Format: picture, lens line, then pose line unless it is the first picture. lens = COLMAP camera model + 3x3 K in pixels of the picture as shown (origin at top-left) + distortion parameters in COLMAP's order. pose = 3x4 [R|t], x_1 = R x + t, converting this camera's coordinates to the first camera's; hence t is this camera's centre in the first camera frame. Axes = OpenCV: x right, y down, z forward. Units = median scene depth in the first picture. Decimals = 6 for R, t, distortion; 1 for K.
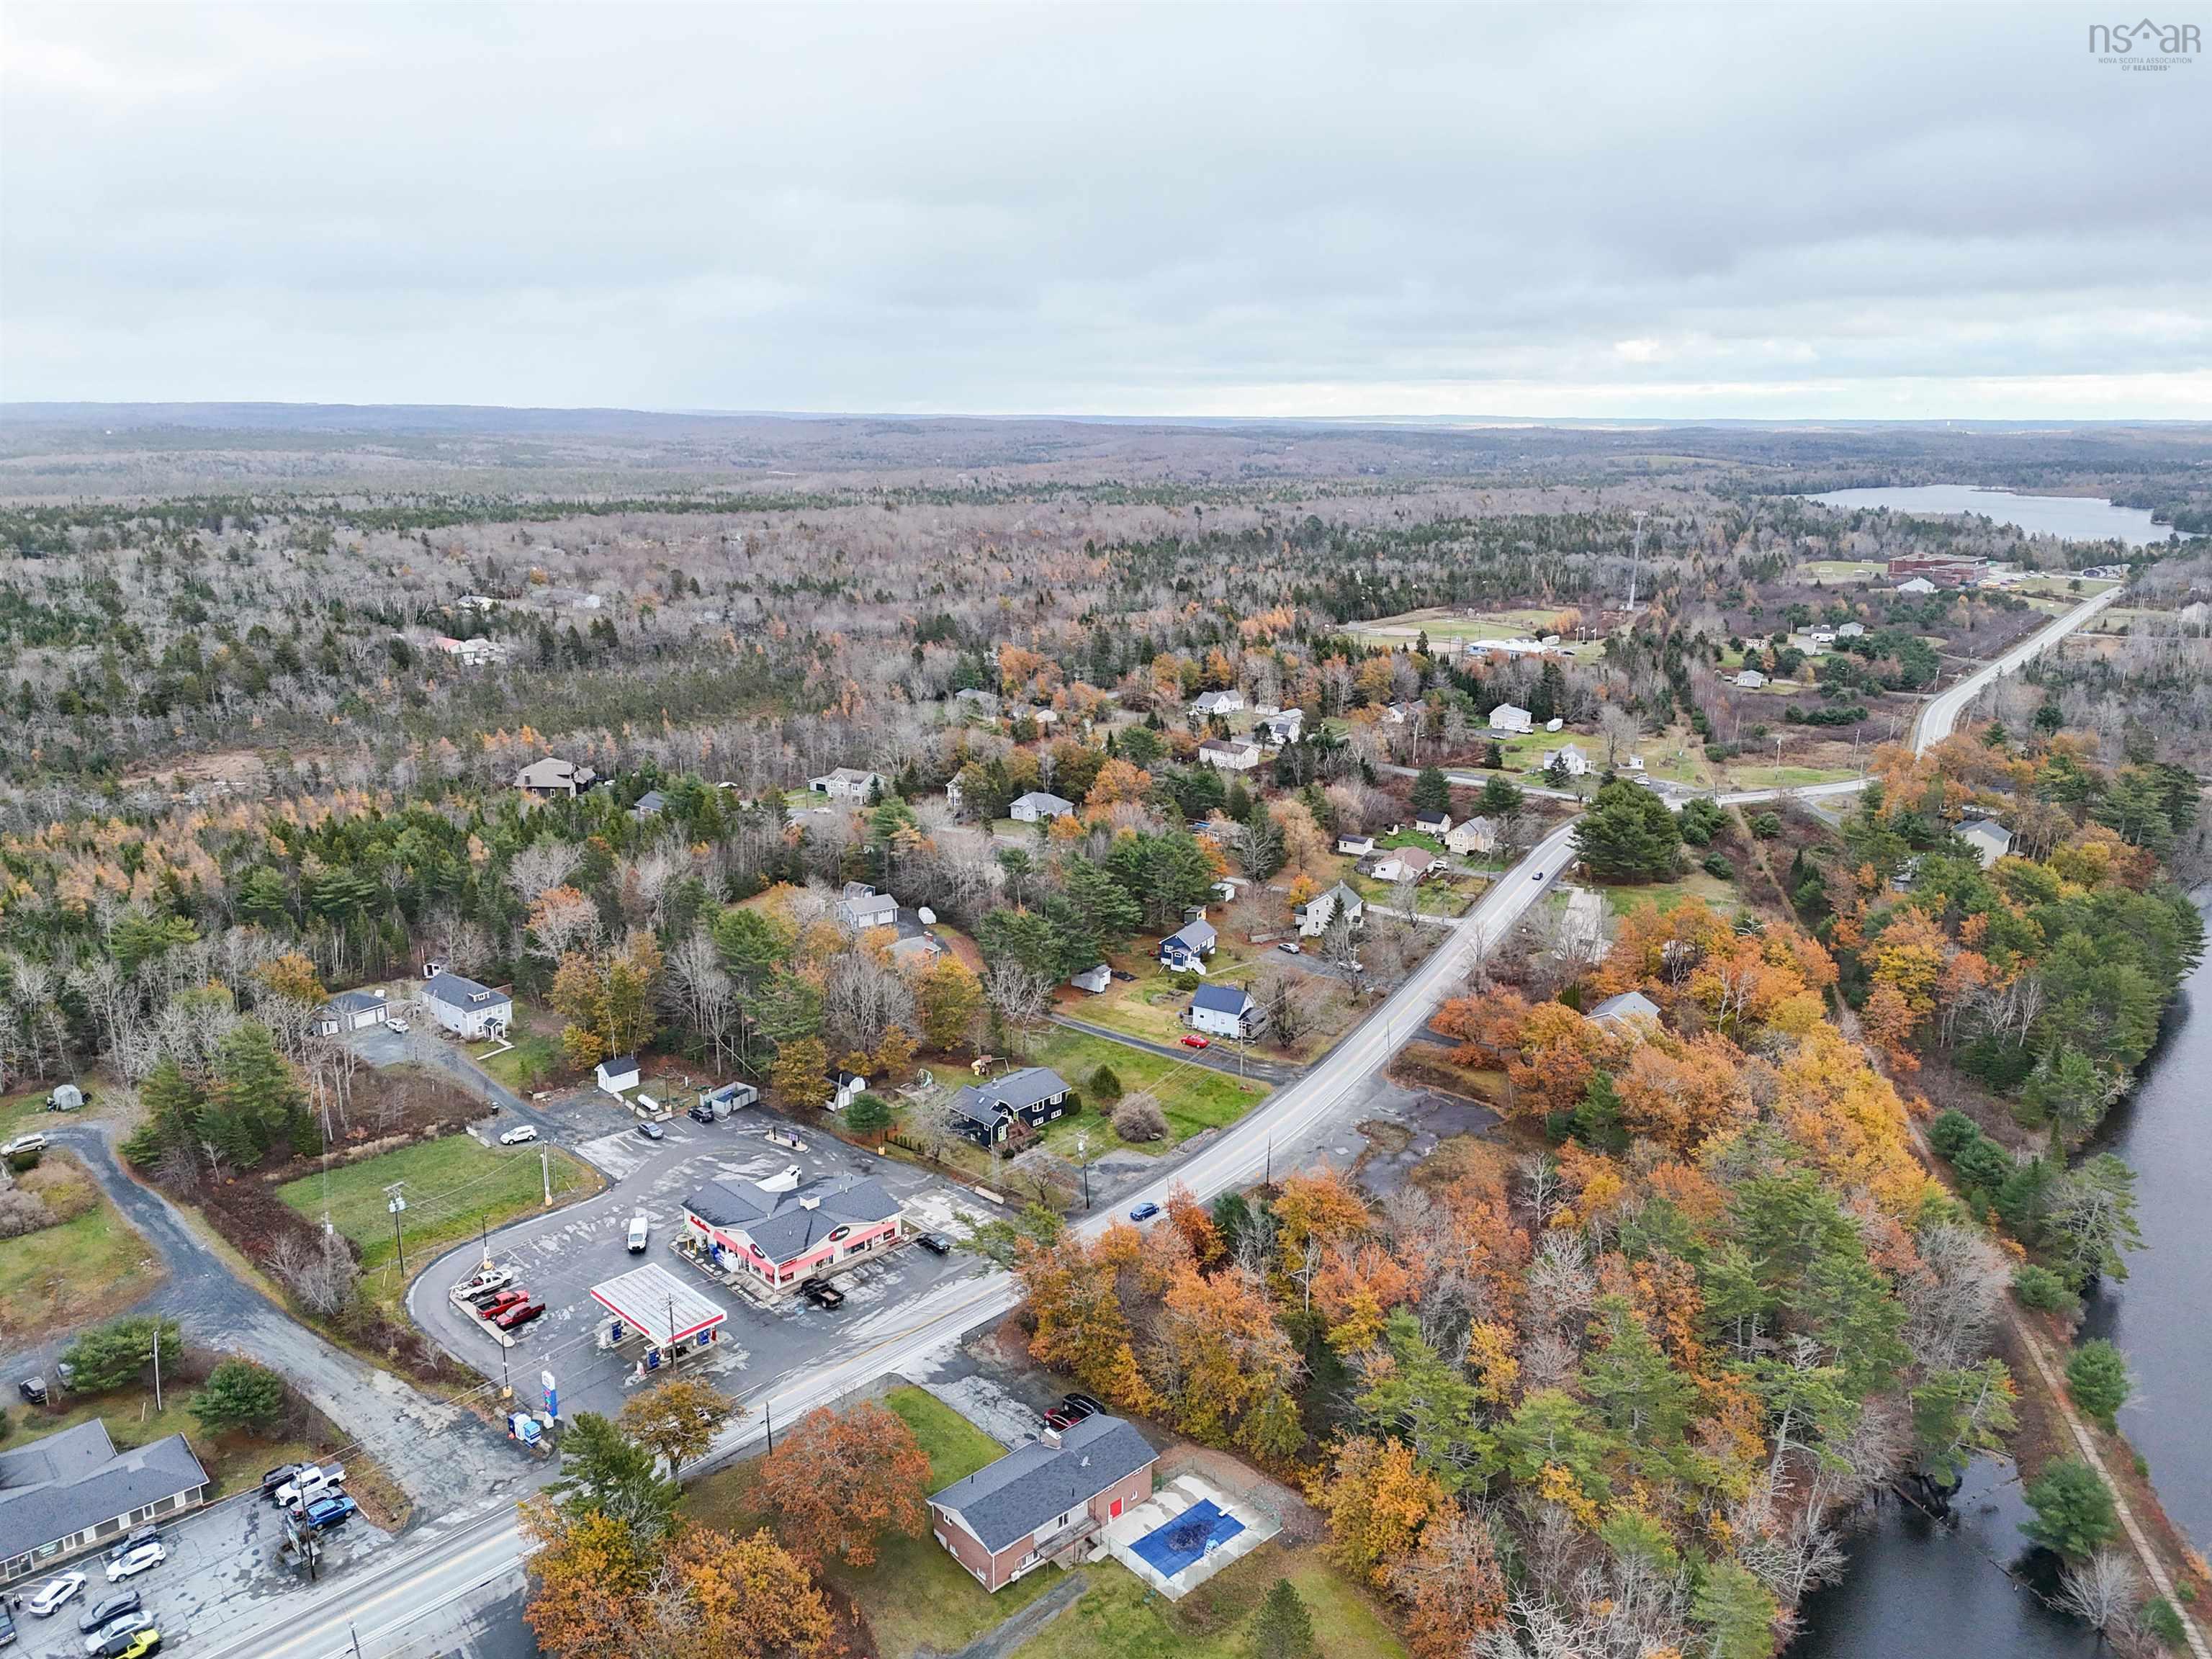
lens RADIAL K [[1619.2, 0, 1106.0], [0, 1619.2, 829.5], [0, 0, 1]] dist [0.080685, -0.070593]
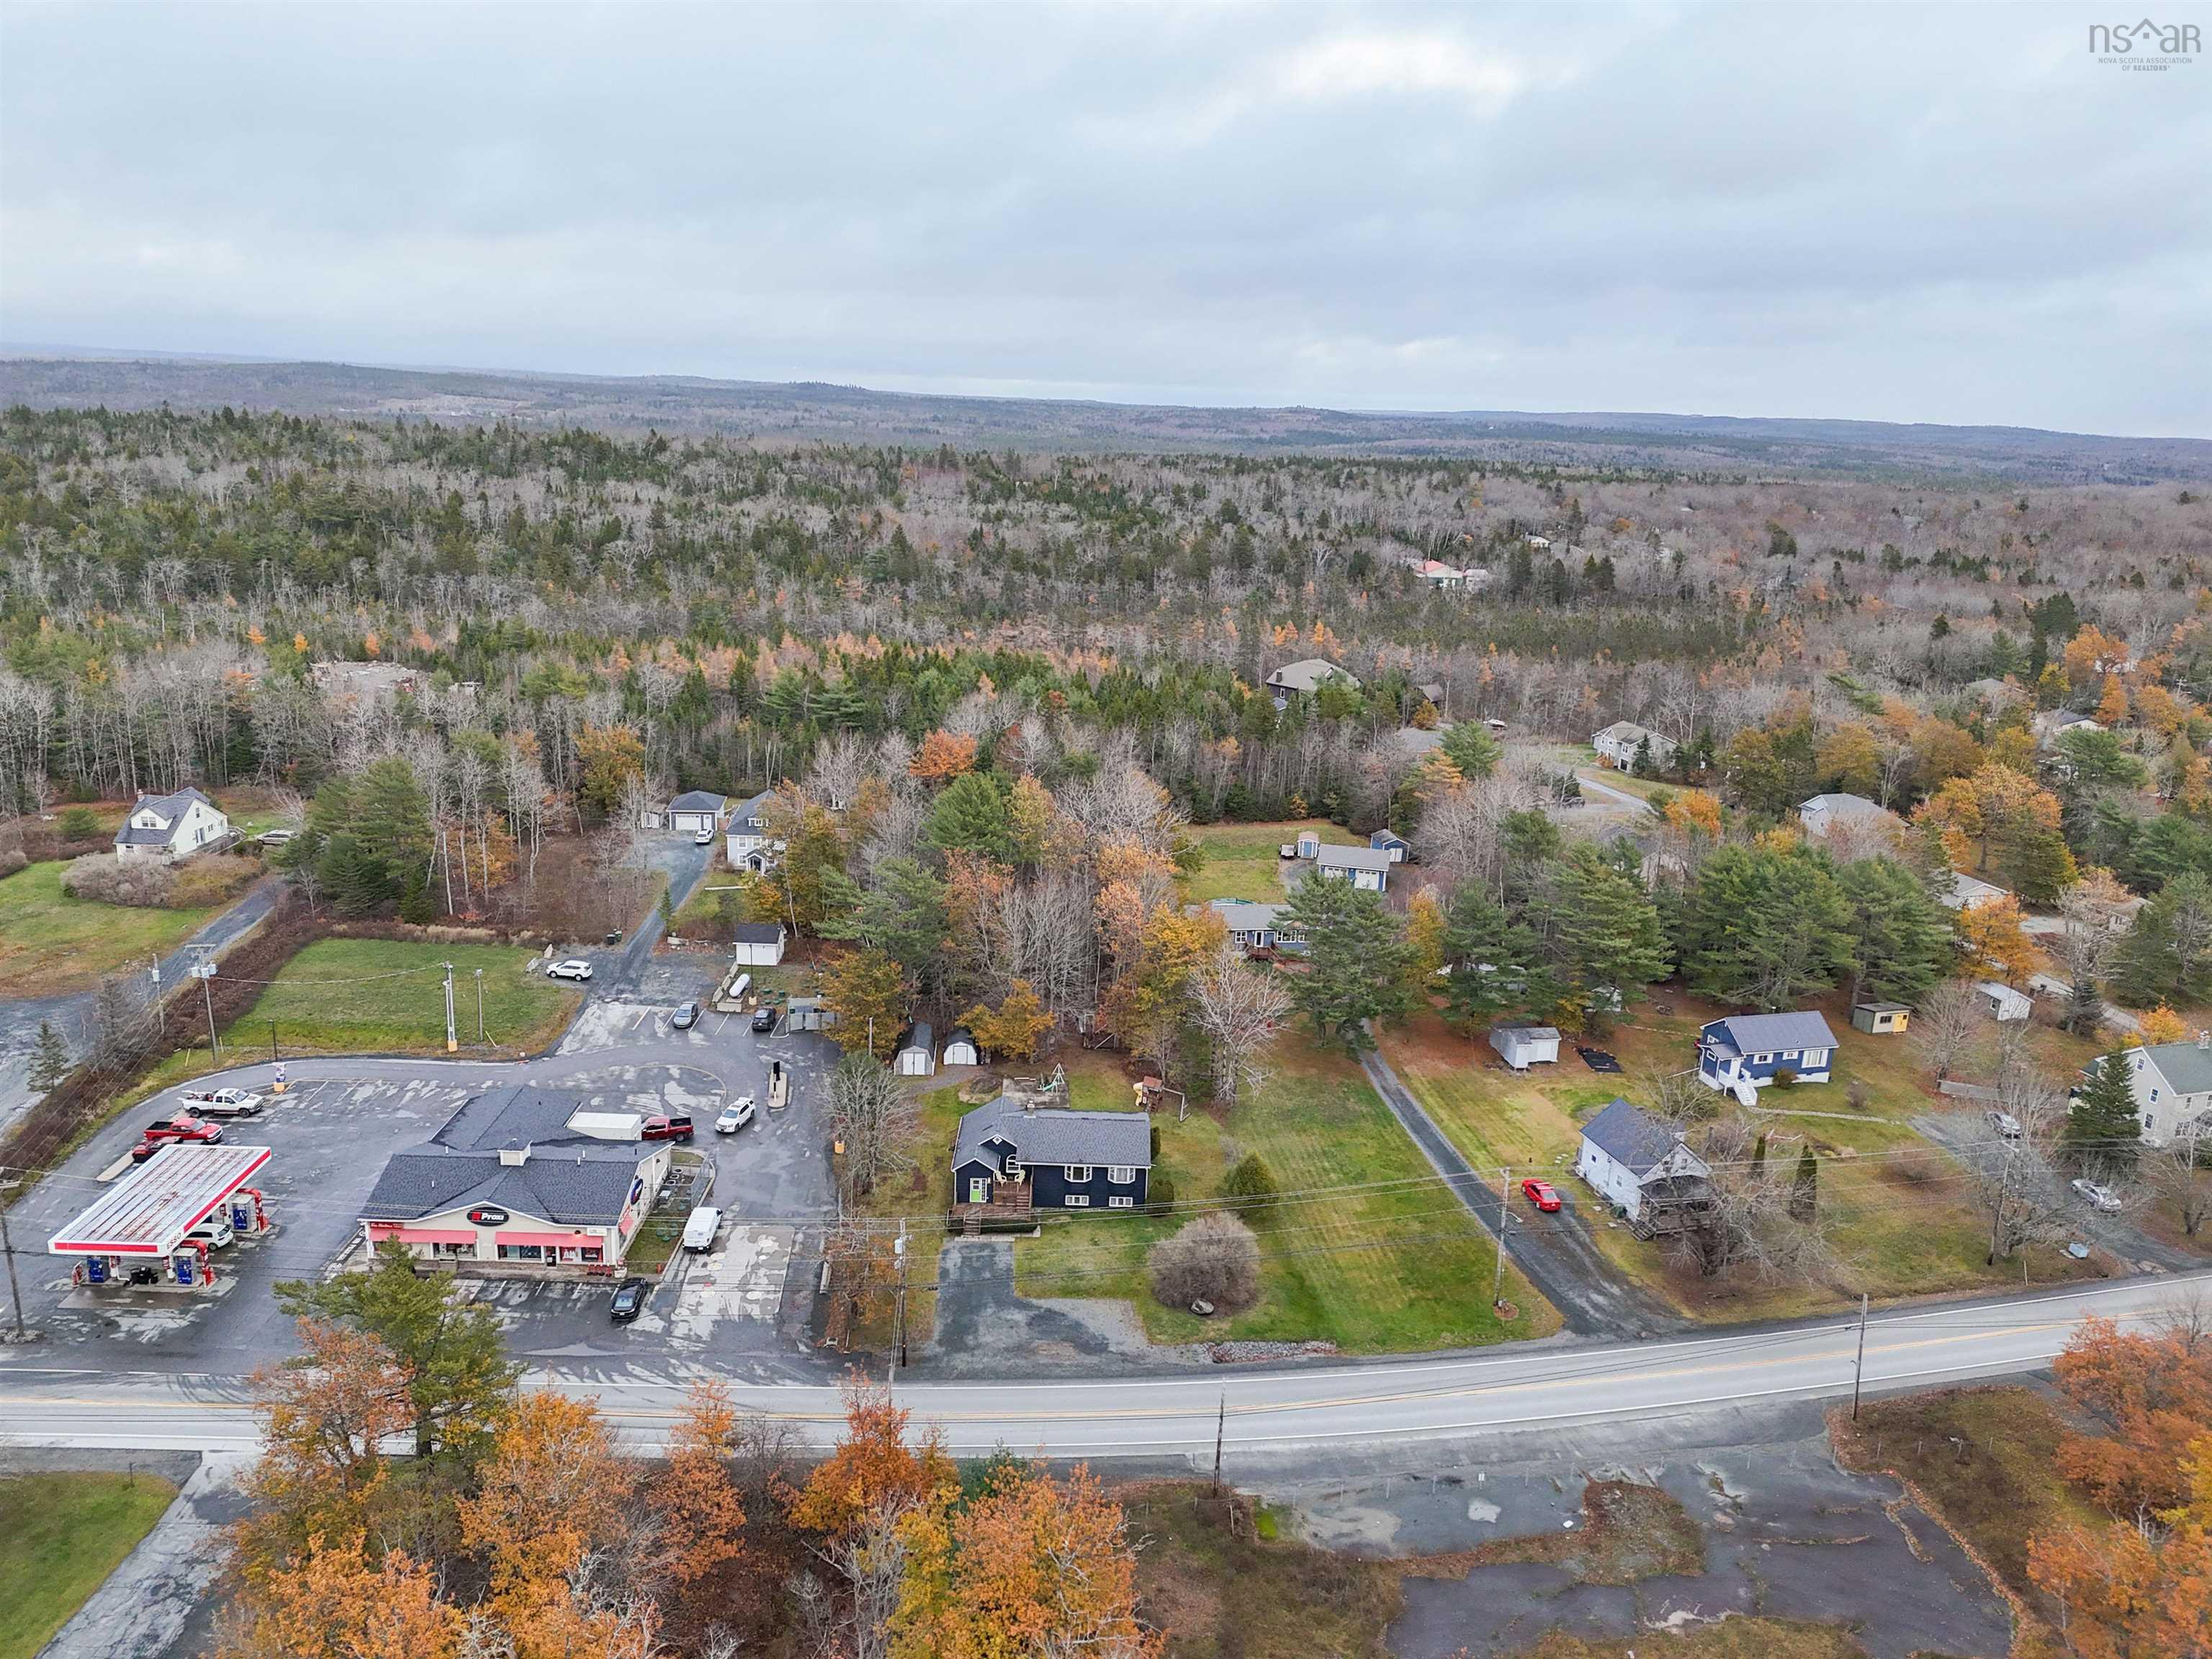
lens RADIAL K [[1619.2, 0, 1106.0], [0, 1619.2, 829.5], [0, 0, 1]] dist [0.080685, -0.070593]
pose [[0.704922, 0.205748, -0.678788, 0.292144], [-0.214744, 0.973997, 0.072217, 0.009616], [0.675996, 0.094859, 0.730775, 0.523108]]
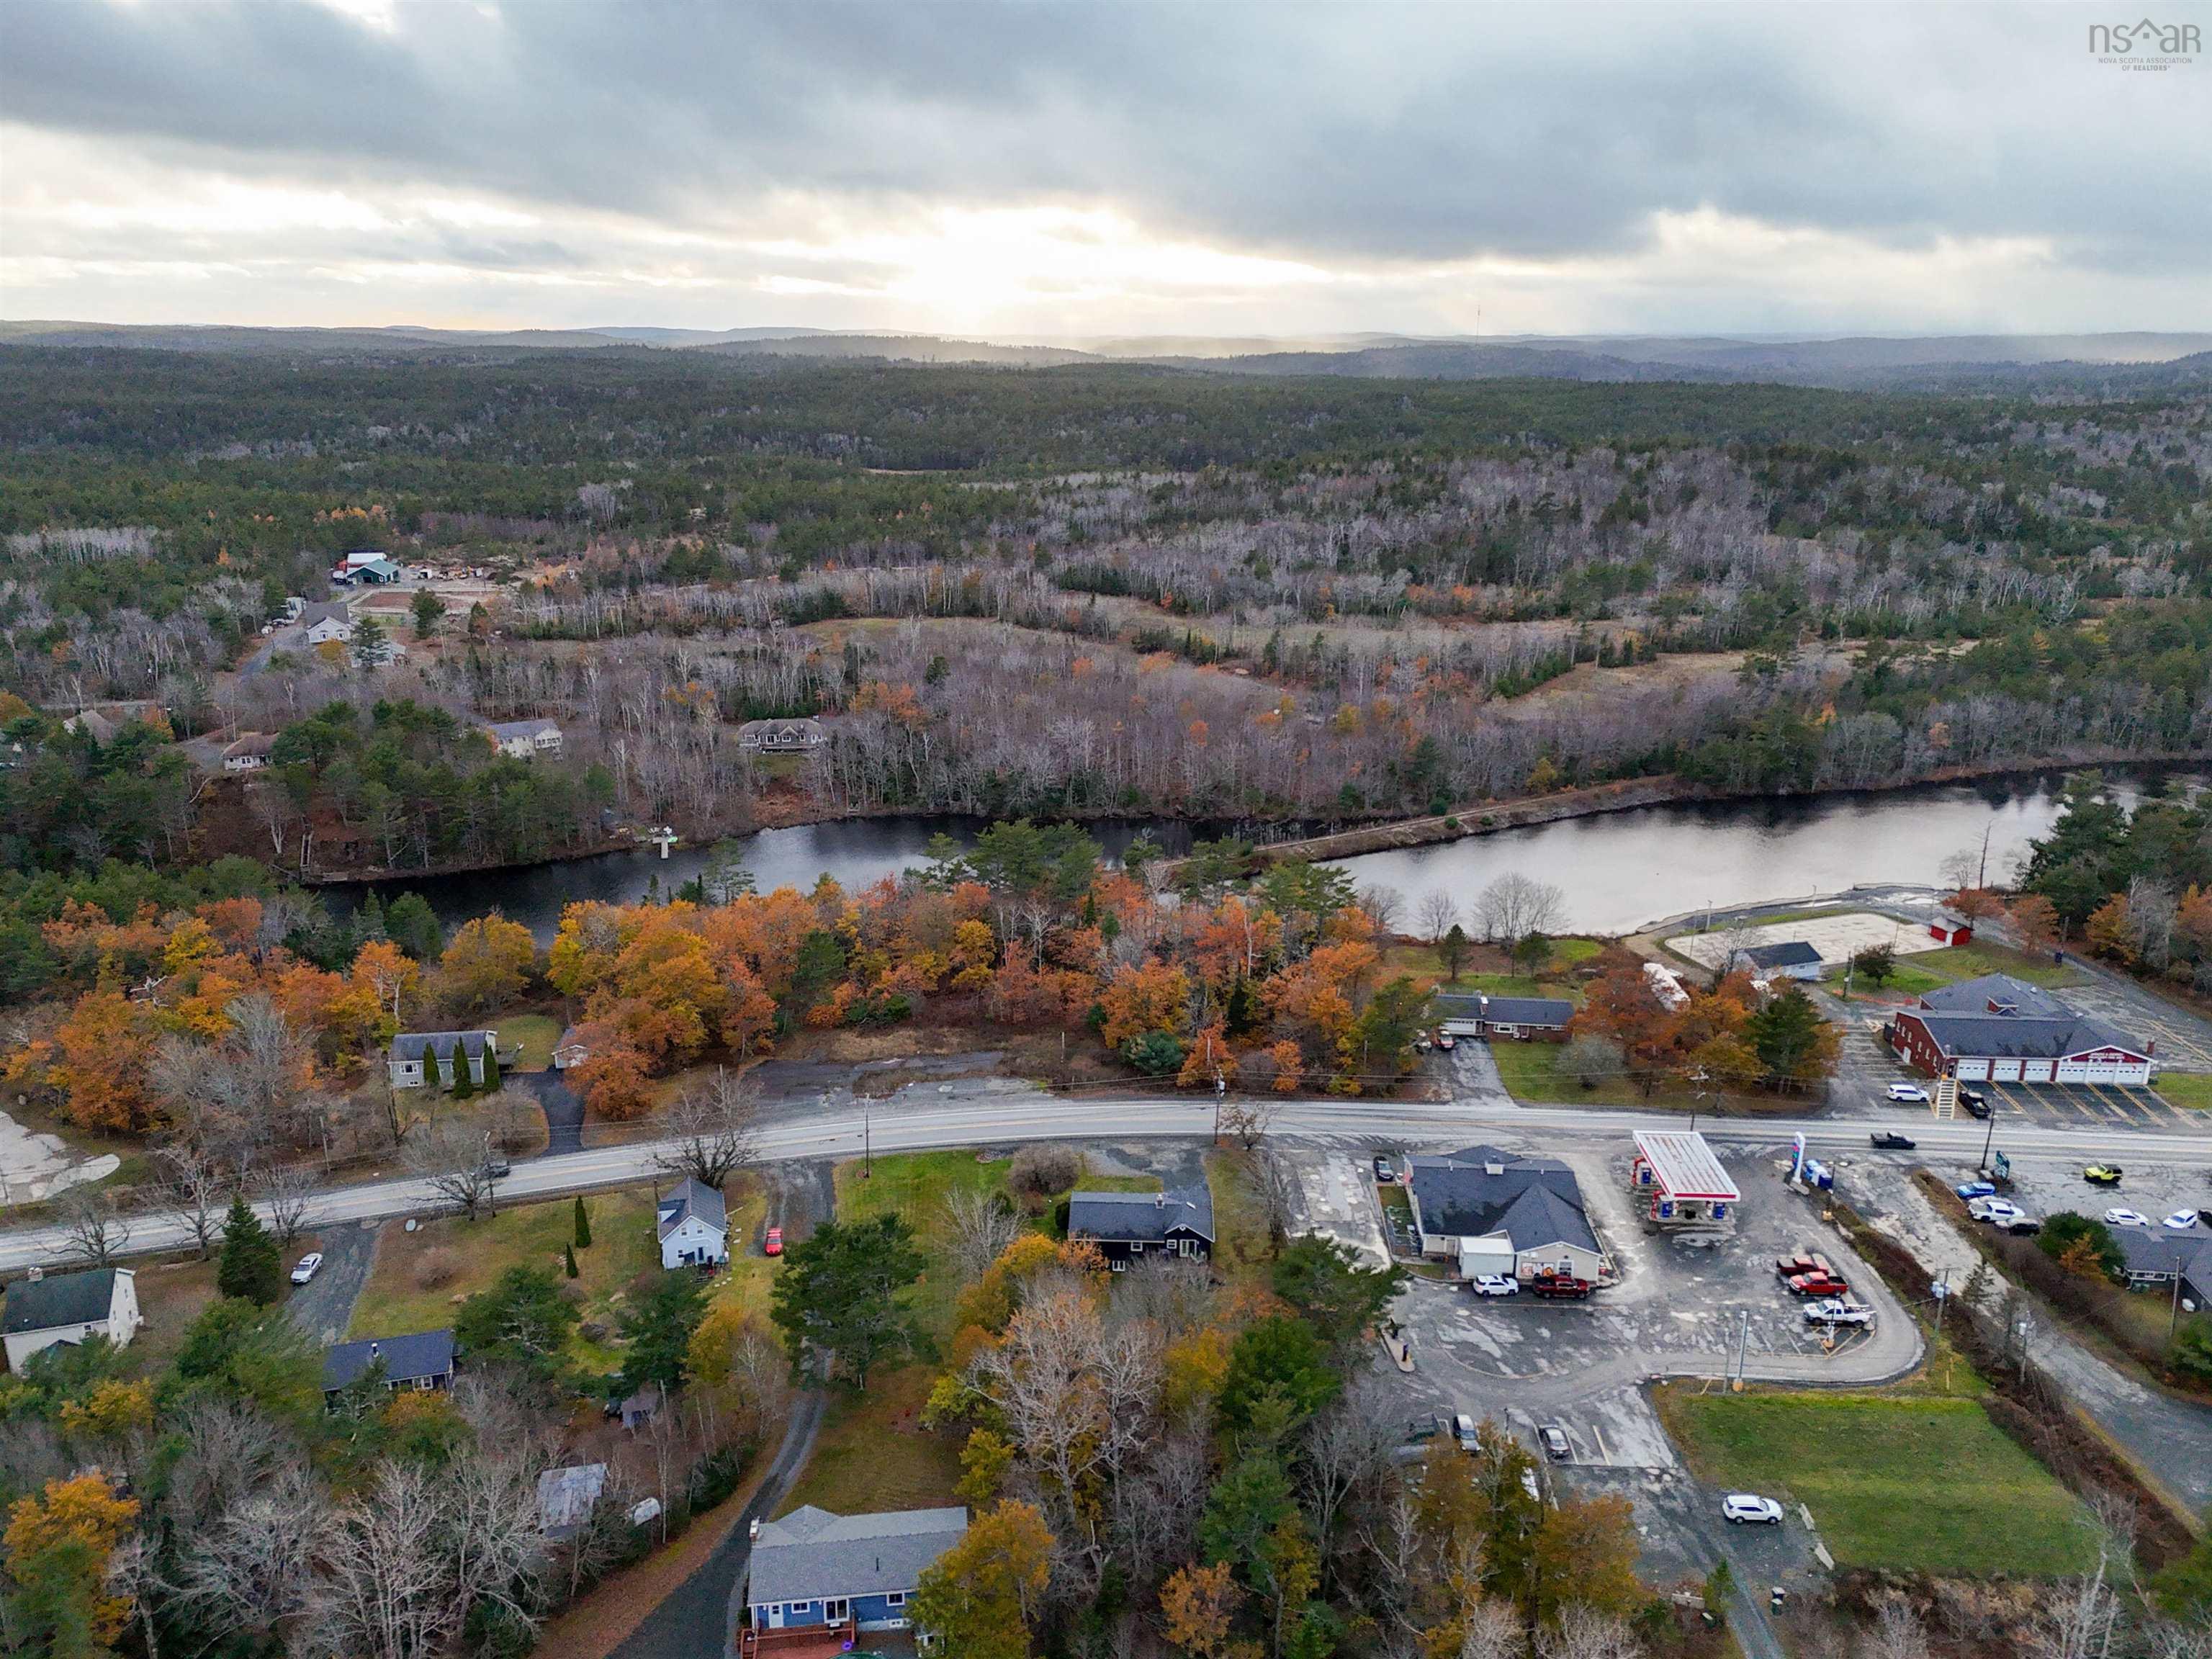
lens RADIAL K [[1619.2, 0, 1106.0], [0, 1619.2, 829.5], [0, 0, 1]] dist [0.080685, -0.070593]
pose [[-0.682594, -0.231629, 0.693118, -0.495458], [0.175714, 0.868597, 0.463318, -0.328614], [-0.709358, 0.438049, -0.552199, 1.232358]]
